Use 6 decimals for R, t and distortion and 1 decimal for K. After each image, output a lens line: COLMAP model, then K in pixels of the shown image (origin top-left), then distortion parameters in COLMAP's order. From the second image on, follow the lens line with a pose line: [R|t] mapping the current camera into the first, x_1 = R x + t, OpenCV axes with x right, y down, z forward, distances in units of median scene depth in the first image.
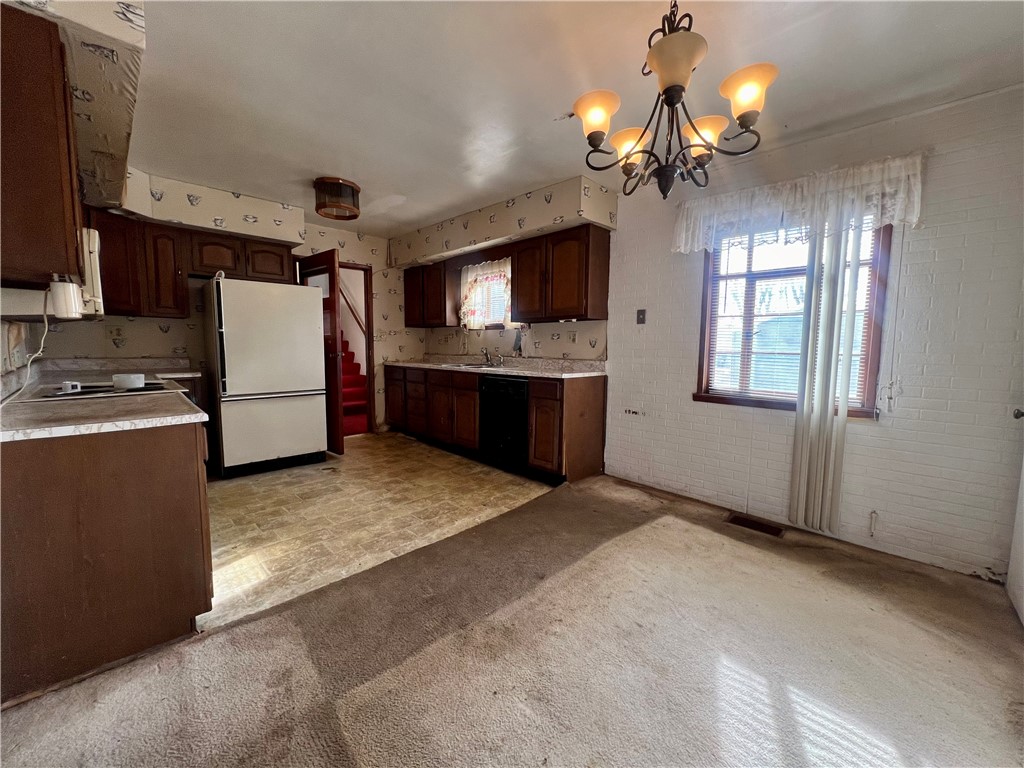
lens RADIAL K [[409.4, 0, 514.0], [0, 409.4, 384.1], [0, 0, 1]] dist [-0.000399, -0.000060]
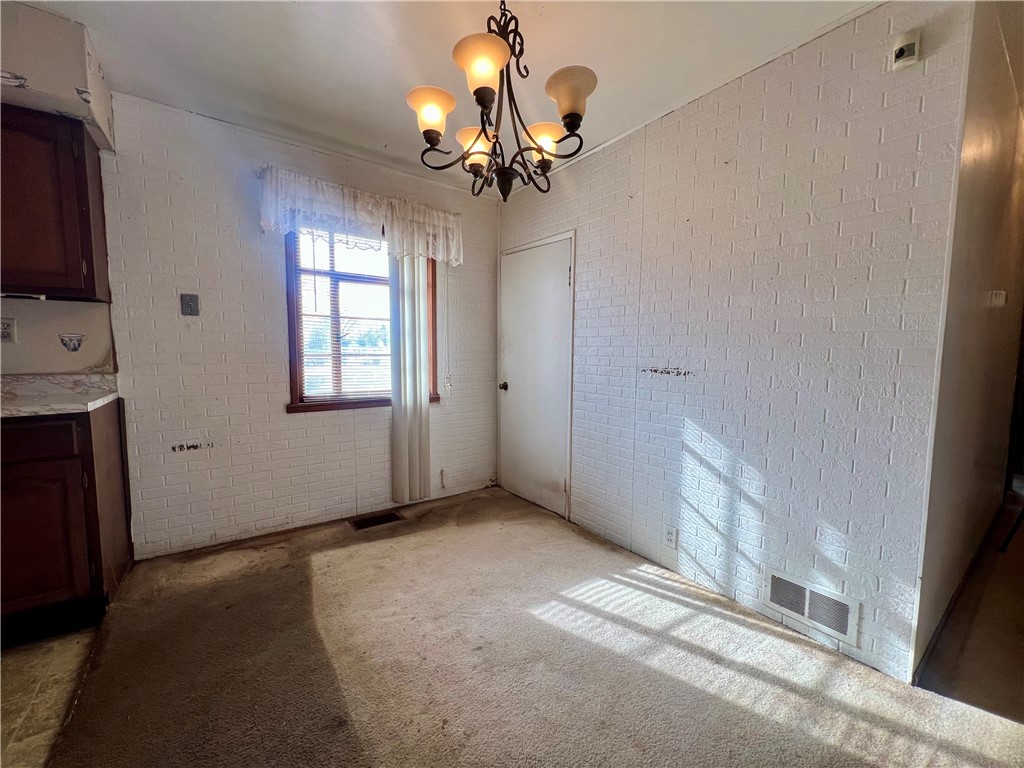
lens RADIAL K [[409.4, 0, 514.0], [0, 409.4, 384.1], [0, 0, 1]] dist [-0.000399, -0.000060]
pose [[0.161850, -0.089382, 0.982759, -0.307582], [0.090386, 0.993046, 0.075432, -0.040505], [-0.982667, 0.076619, 0.168804, 0.405953]]
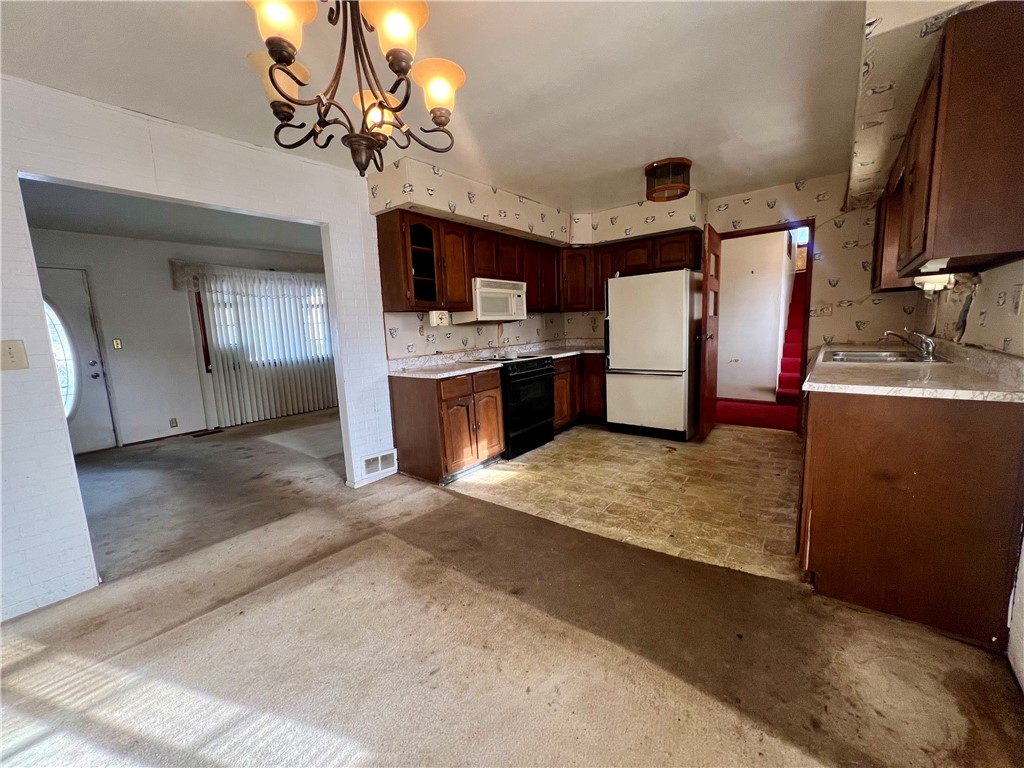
lens RADIAL K [[409.4, 0, 514.0], [0, 409.4, 384.1], [0, 0, 1]] dist [-0.000399, -0.000060]
pose [[0.119462, 0.123564, -0.985120, 0.620600], [-0.051996, 0.991642, 0.118077, -0.068141], [0.991476, 0.037117, 0.124888, 0.586511]]
